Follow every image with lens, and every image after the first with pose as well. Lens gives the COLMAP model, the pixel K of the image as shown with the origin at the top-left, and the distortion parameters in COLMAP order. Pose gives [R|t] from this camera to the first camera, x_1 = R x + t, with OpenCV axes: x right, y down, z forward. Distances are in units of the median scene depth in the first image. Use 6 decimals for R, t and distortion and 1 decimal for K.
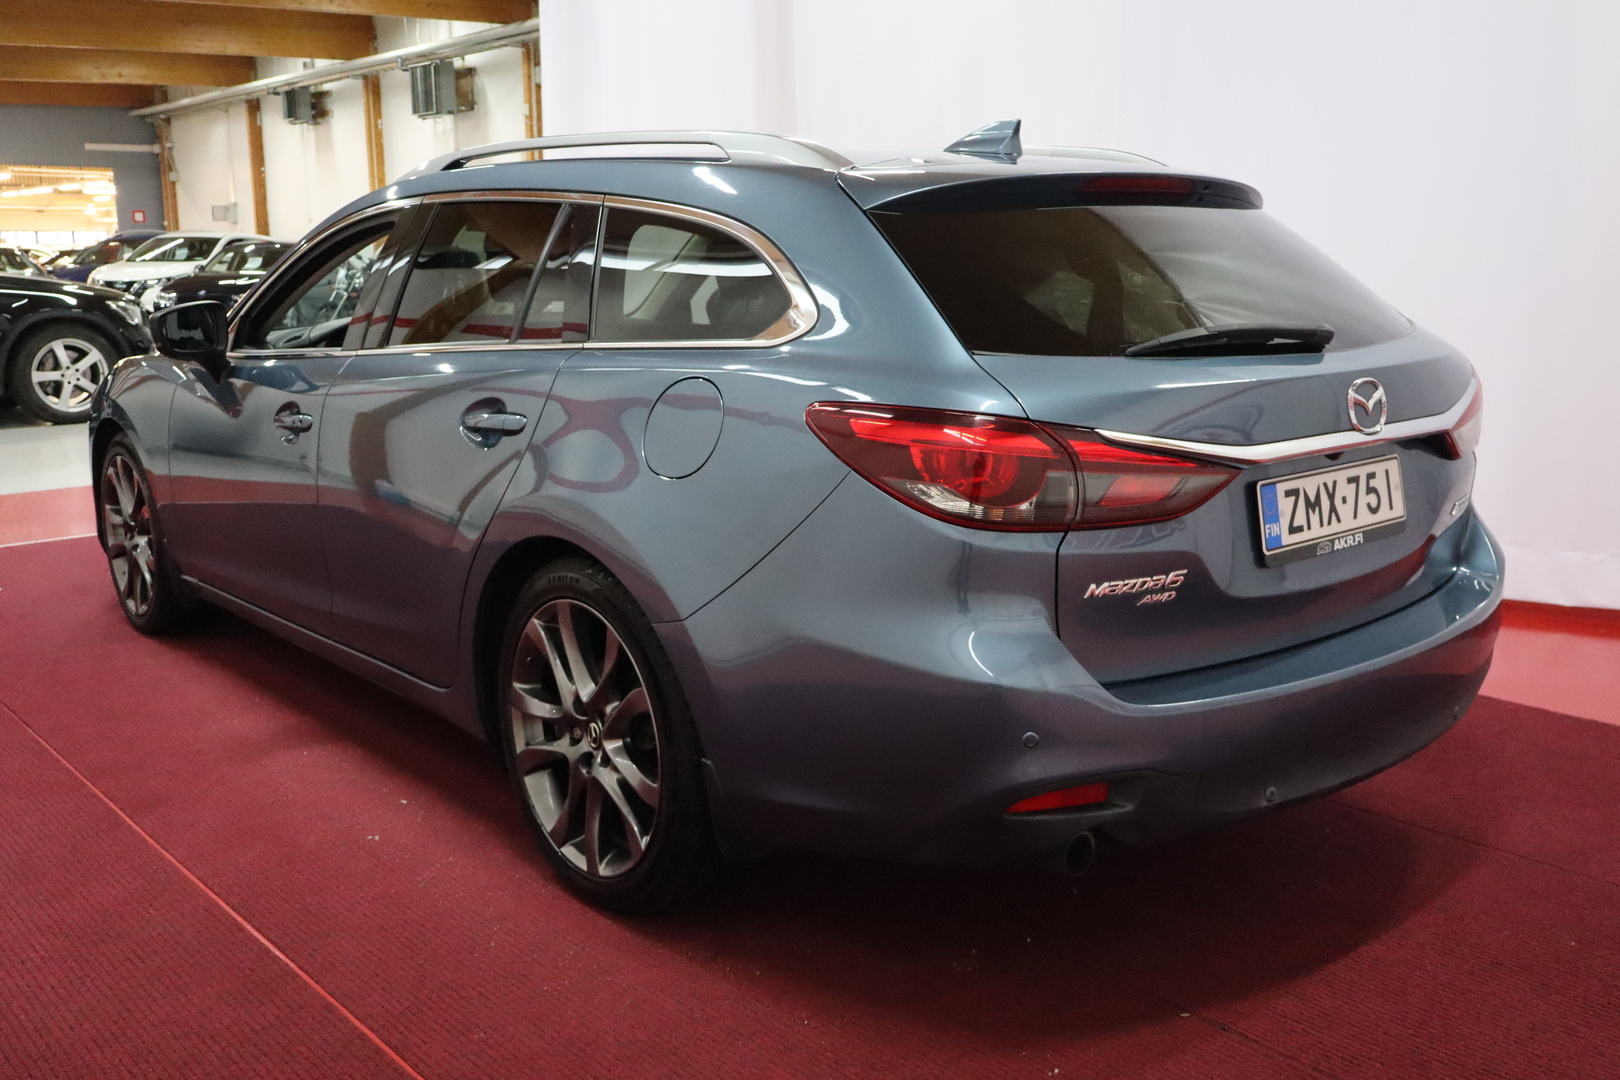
lens RADIAL K [[1364.1, 0, 808.8], [0, 1364.1, 538.3], [0, 0, 1]] dist [0.038114, -0.001749]
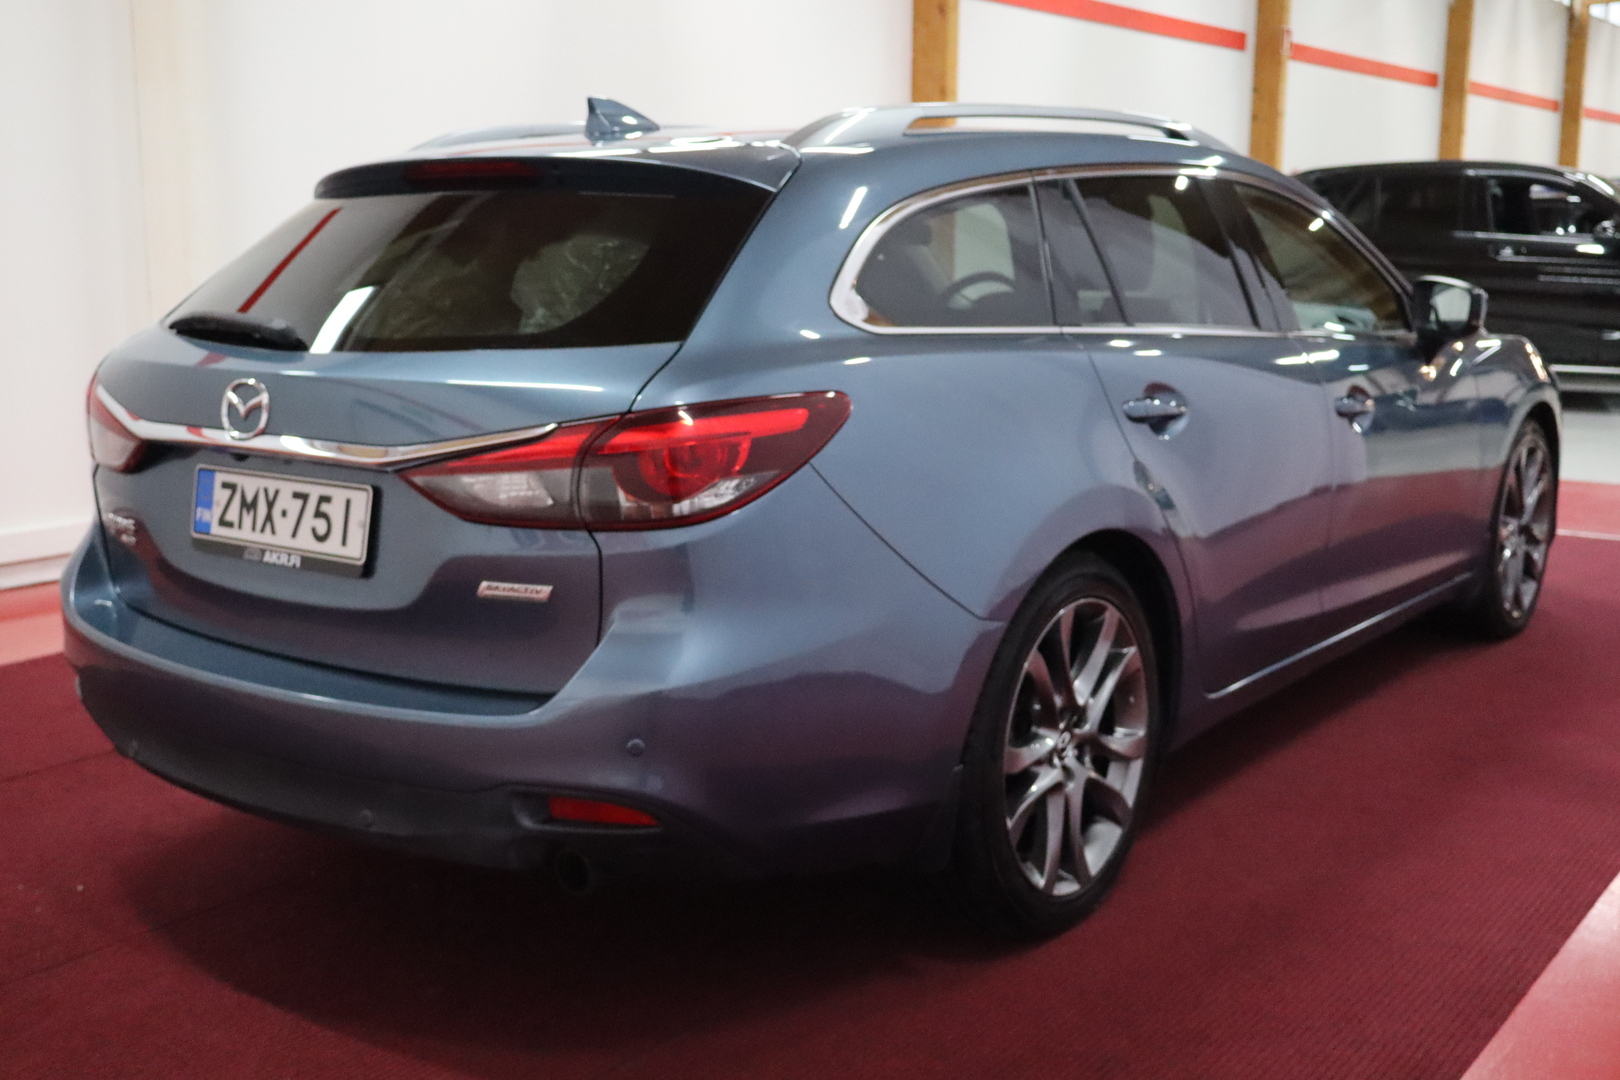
lens RADIAL K [[1665.4, 0, 815.1], [0, 1665.4, 550.8], [0, 0, 1]] dist [0.008248, 0.000000]
pose [[0.244827, 0.191502, -0.950467, 1.578556], [-0.196274, 0.969793, 0.144838, -0.240594], [0.949493, 0.151092, 0.275018, 1.056052]]
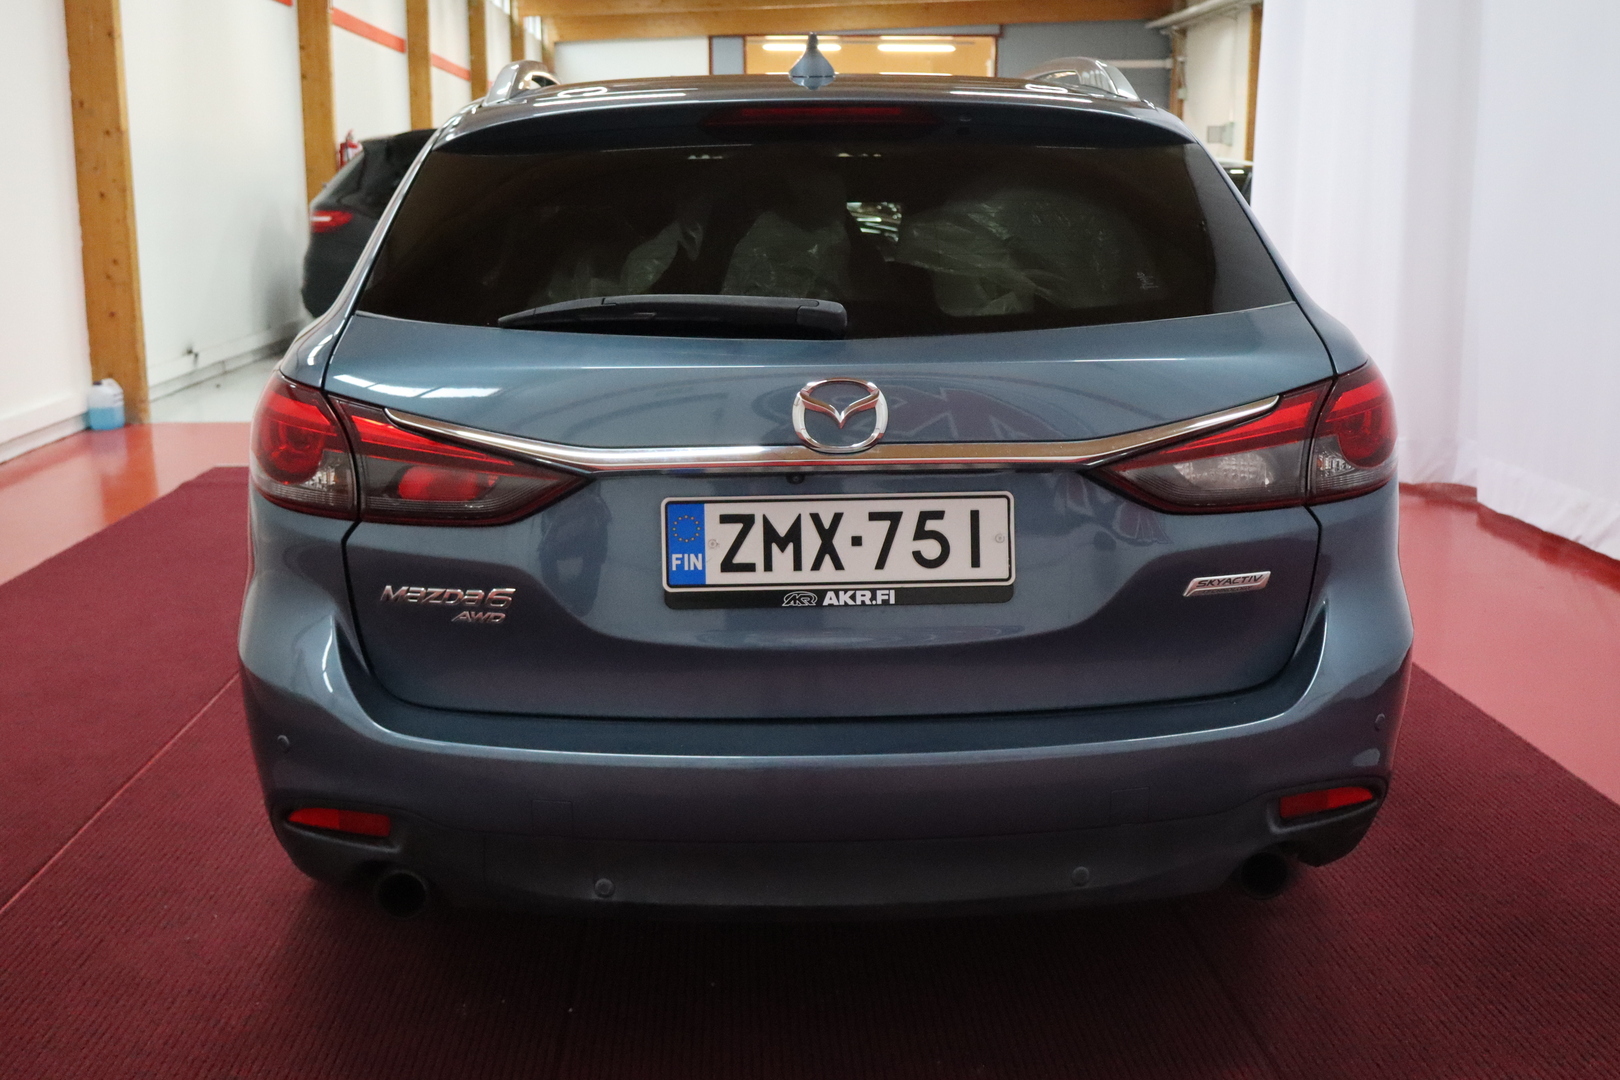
lens RADIAL K [[1665.4, 0, 812.0], [0, 1665.4, 530.9], [0, 0, 1]] dist [0.008248, 0.000000]
pose [[0.797782, 0.125844, -0.589666, 0.918298], [-0.123947, 0.991319, 0.043870, -0.071246], [0.590068, 0.038089, 0.806455, 0.267161]]
